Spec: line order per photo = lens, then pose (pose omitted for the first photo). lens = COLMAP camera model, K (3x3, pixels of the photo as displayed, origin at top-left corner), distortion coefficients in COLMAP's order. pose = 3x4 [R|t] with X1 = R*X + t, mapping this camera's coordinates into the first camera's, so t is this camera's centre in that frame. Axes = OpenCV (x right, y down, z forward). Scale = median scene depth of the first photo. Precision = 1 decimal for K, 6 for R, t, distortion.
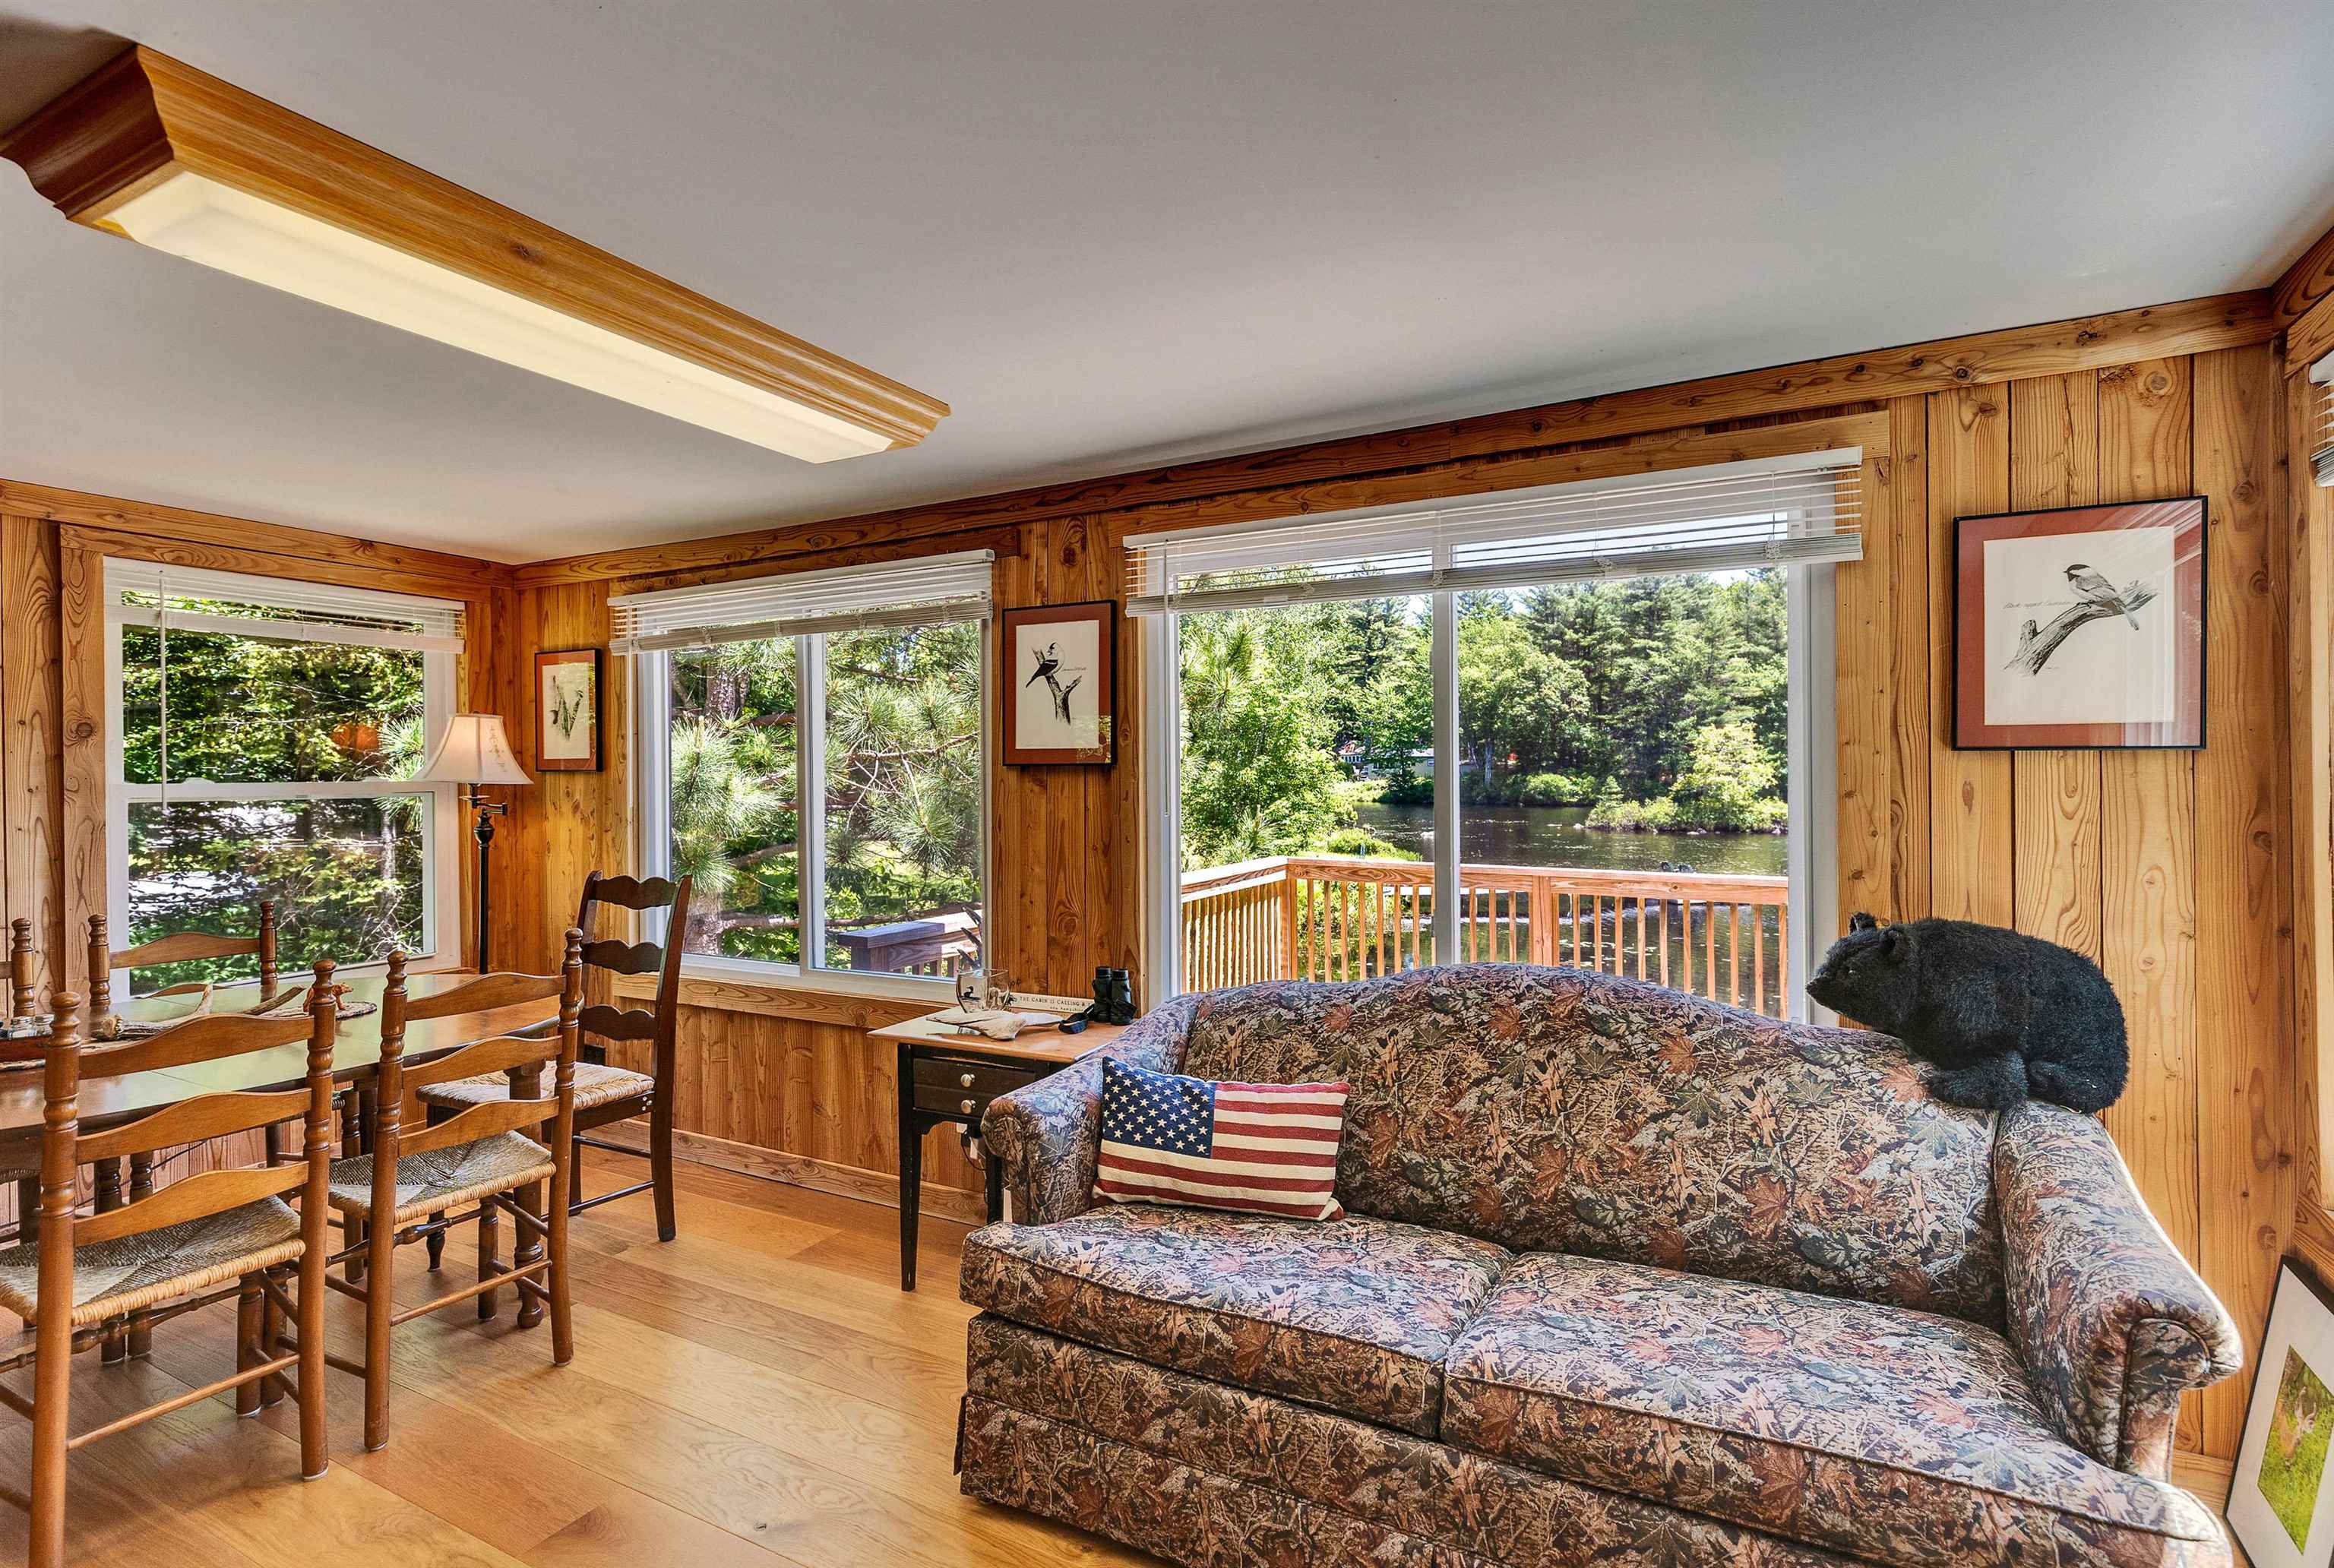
lens RADIAL K [[1115.8, 0, 1178.6], [0, 1115.8, 768.8], [0, 0, 1]] dist [0.003166, 0.000174]
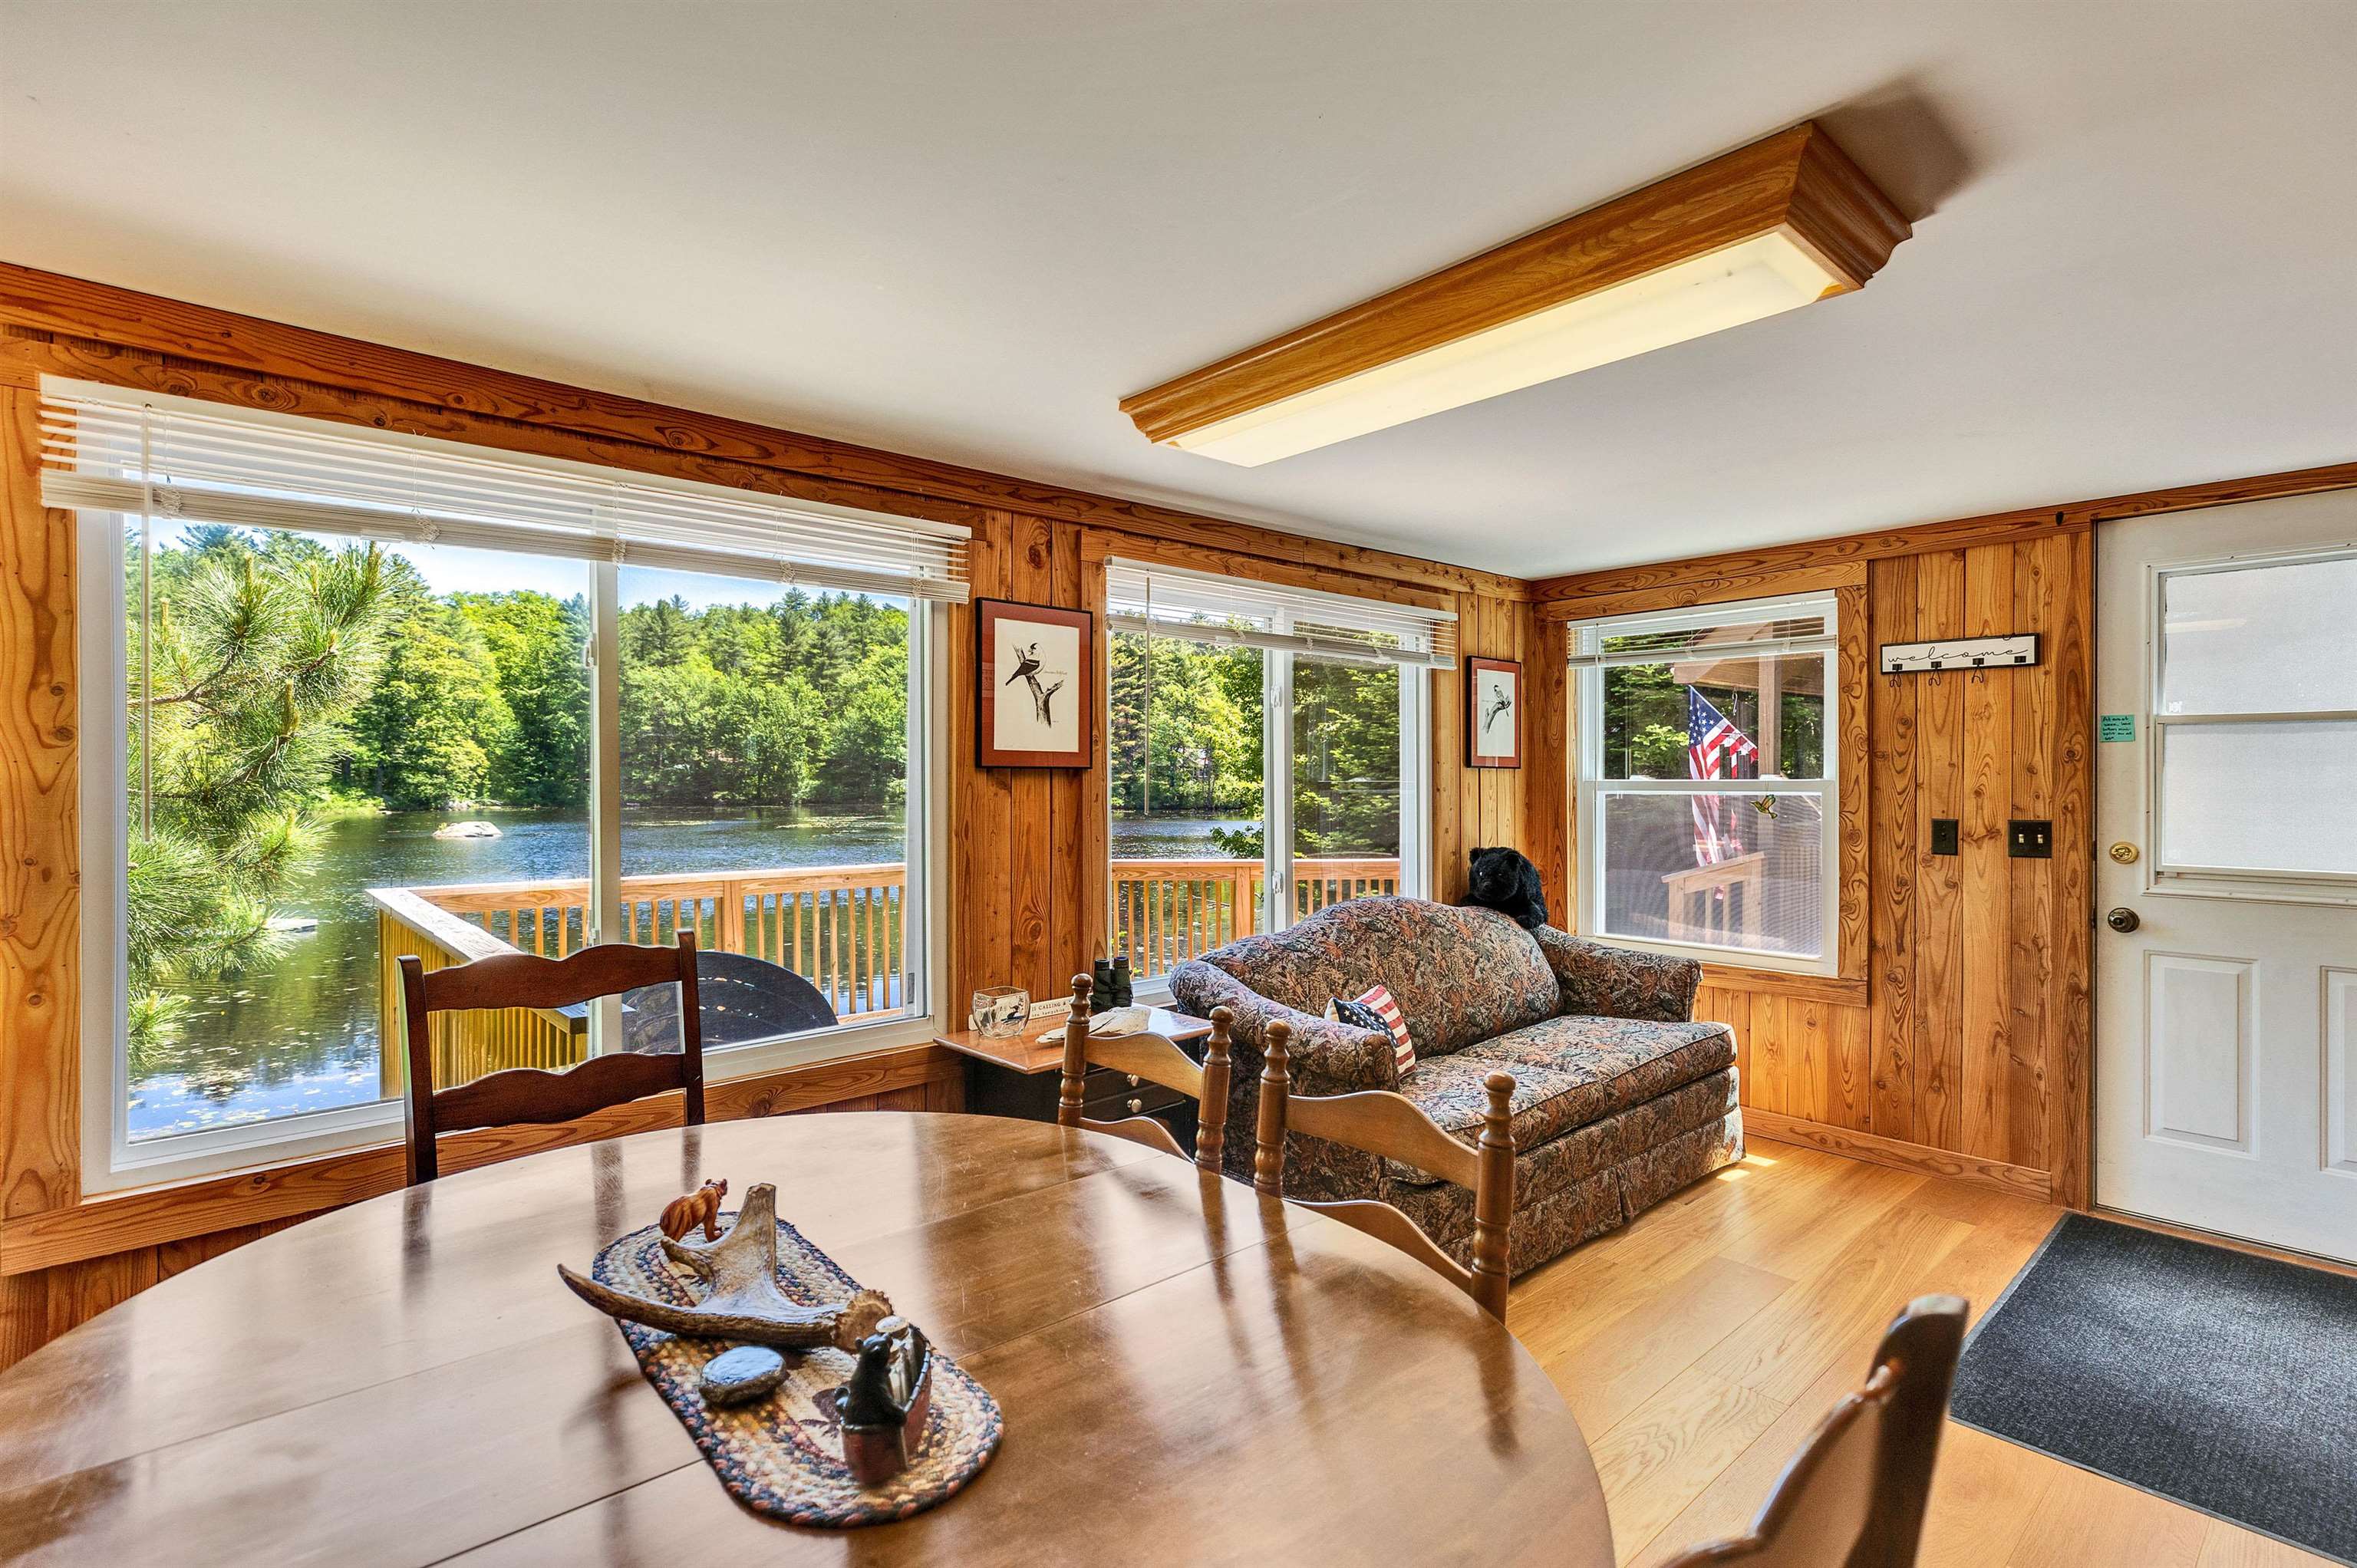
lens RADIAL K [[1118.1, 0, 1188.5], [0, 1118.1, 779.6], [0, 0, 1]] dist [0.007478, 0.000400]
pose [[0.343791, 0.003621, 0.939039, -1.078322], [-0.004406, 0.999988, -0.002243, 0.009493], [-0.939036, -0.003367, 0.343803, 0.584147]]
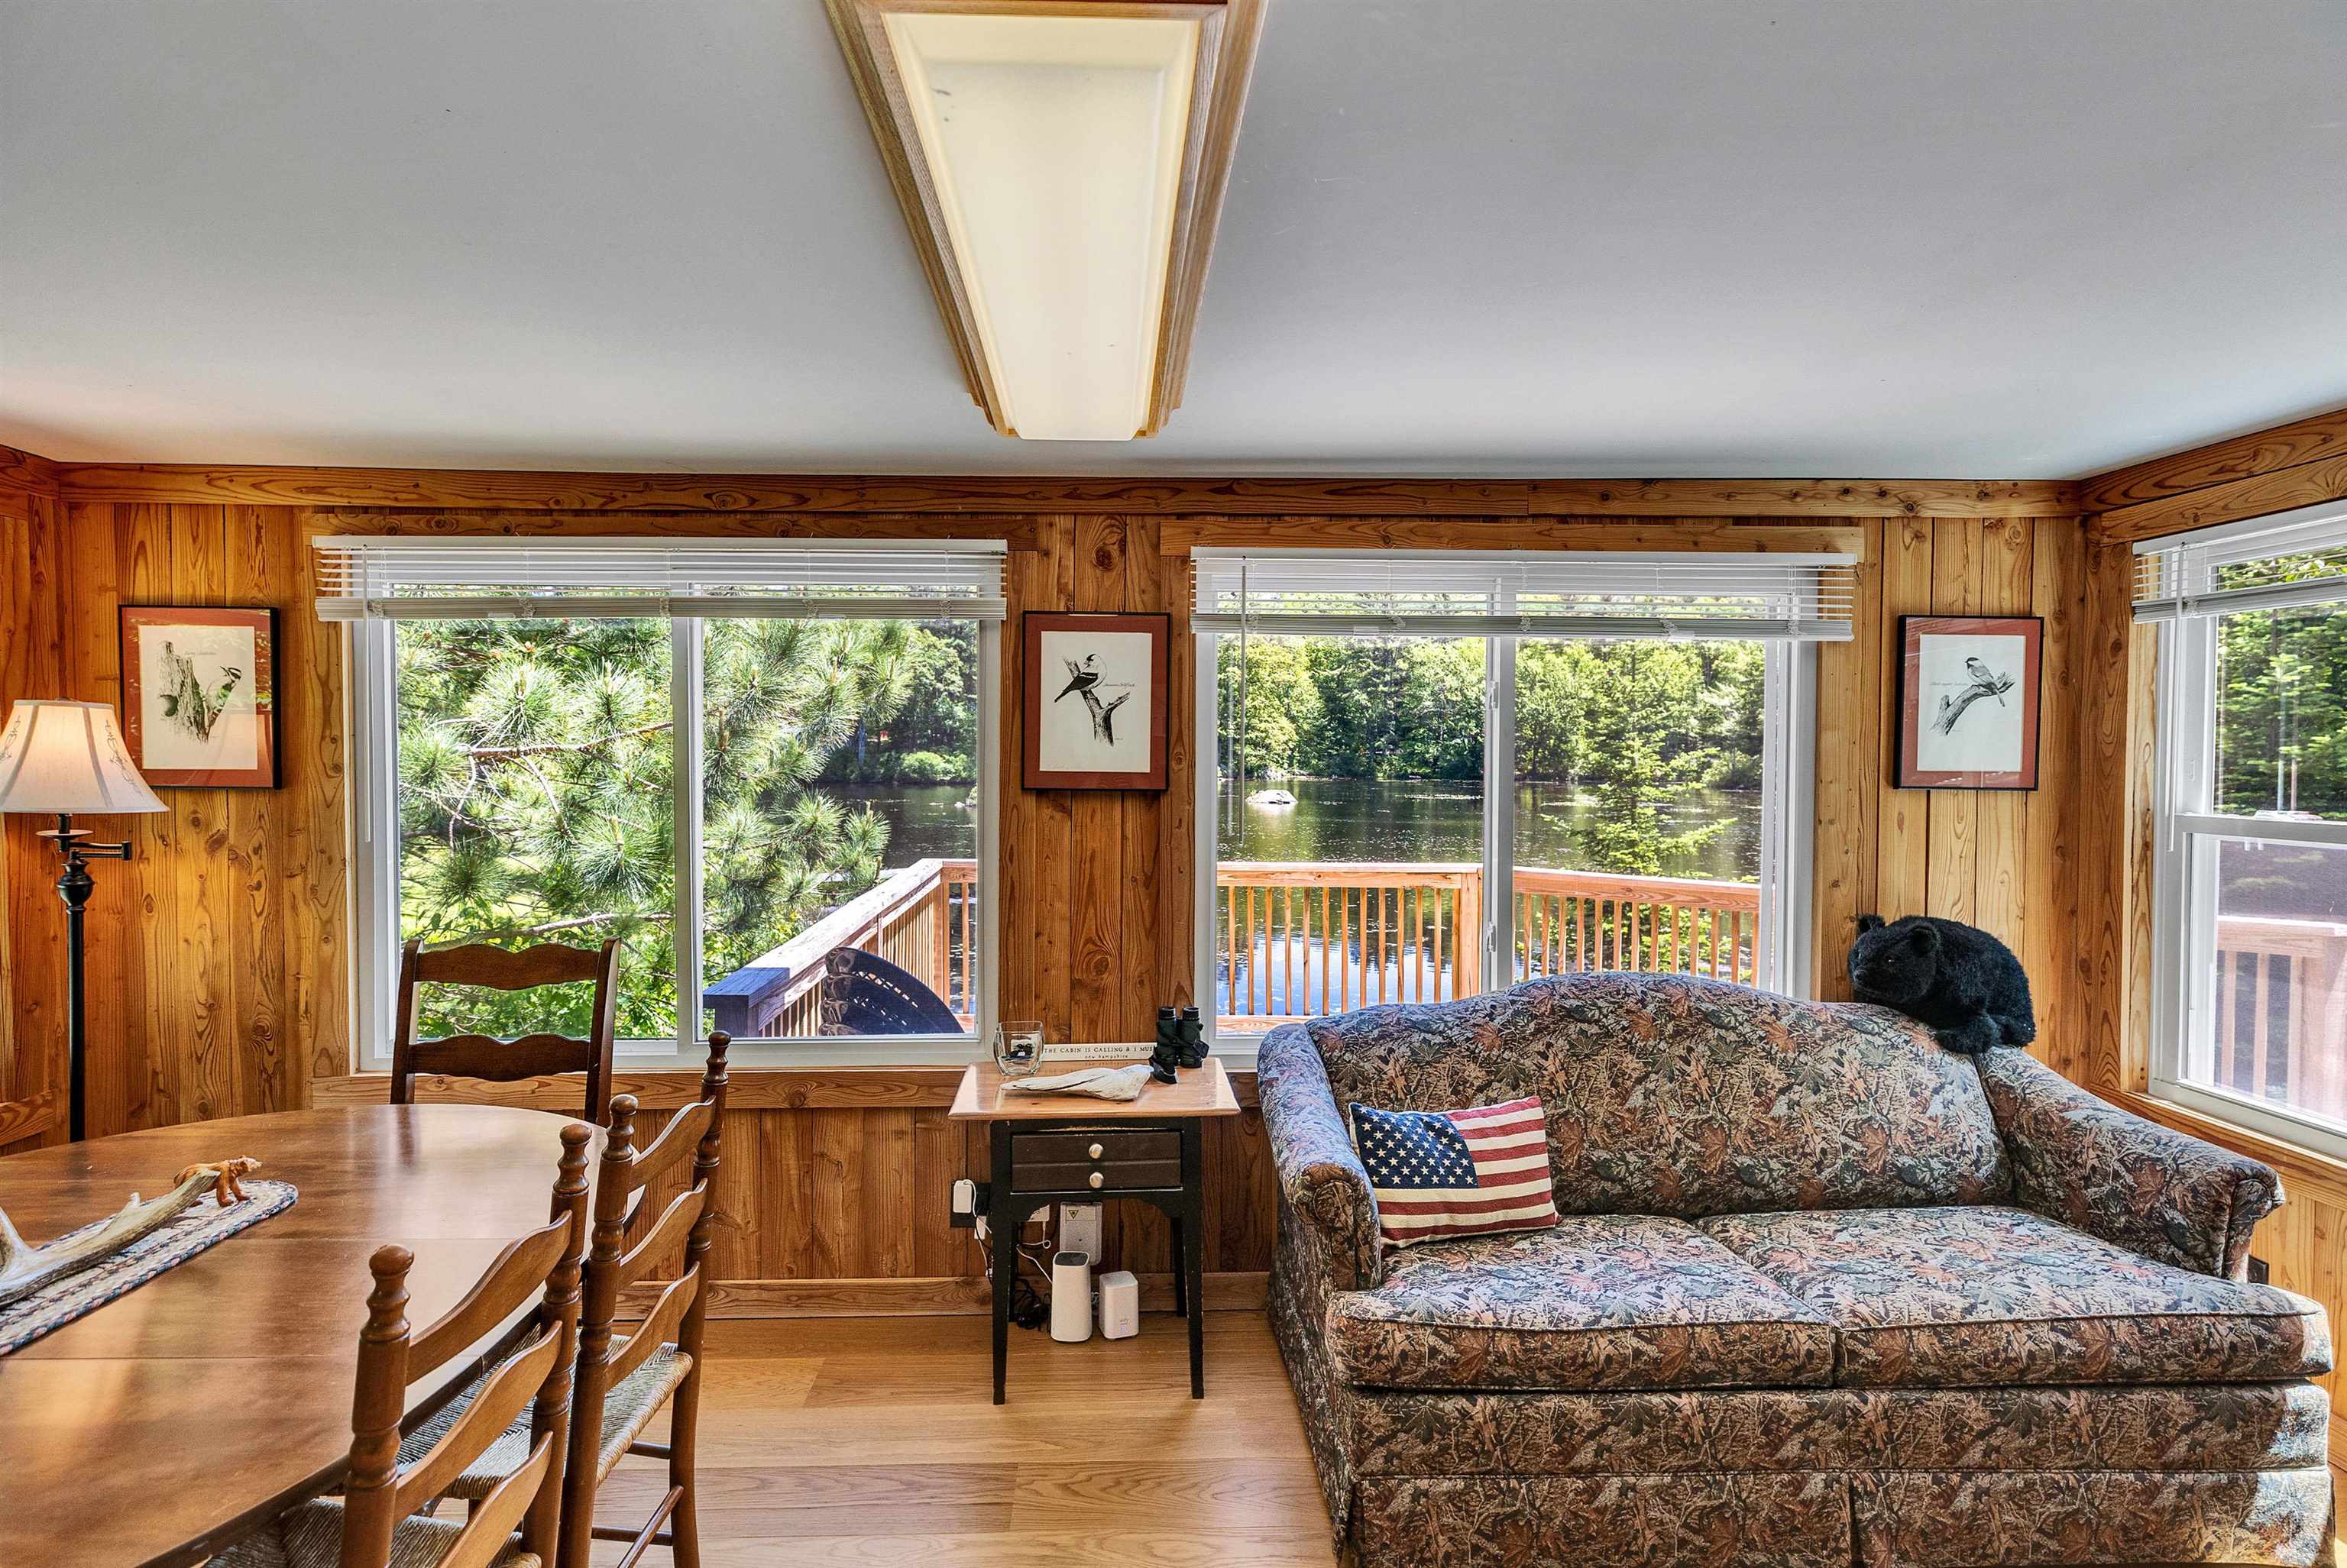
lens RADIAL K [[1164.8, 0, 1142.1], [0, 1164.8, 779.1], [0, 0, 1]] dist [0.004035, 0.000063]
pose [[0.868348, -0.002566, 0.495948, -0.593393], [-0.011785, 0.999598, 0.025805, -0.040442], [-0.495815, -0.028252, 0.867969, 0.176240]]
